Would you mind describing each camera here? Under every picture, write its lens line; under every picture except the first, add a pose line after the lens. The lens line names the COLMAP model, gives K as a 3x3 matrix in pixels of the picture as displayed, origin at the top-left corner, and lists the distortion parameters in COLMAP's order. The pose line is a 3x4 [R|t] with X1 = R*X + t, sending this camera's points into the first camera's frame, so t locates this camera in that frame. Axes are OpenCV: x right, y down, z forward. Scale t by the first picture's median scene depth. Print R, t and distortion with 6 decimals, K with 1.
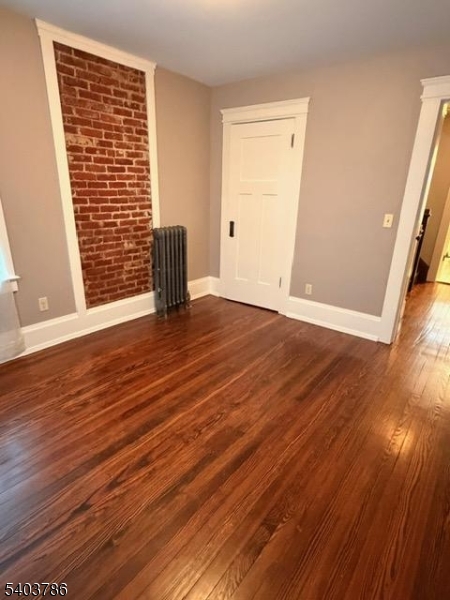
lens RADIAL K [[324.0, 0, 225.0], [0, 324.0, 300.0], [0, 0, 1]] dist [-0.003114, -0.000619]
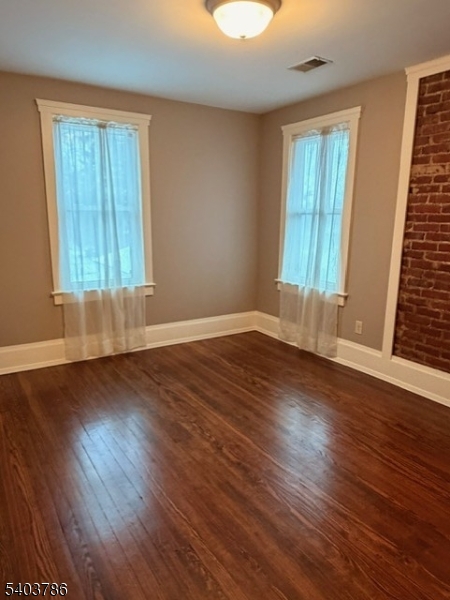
lens RADIAL K [[417.2, 0, 225.0], [0, 417.2, 300.0], [0, 0, 1]] dist [0.005677, -0.002552]
pose [[-0.317521, 0.165146, -0.933759, 0.821834], [-0.325974, 0.905695, 0.271029, -0.290548], [0.890461, 0.390439, -0.233744, 0.881191]]
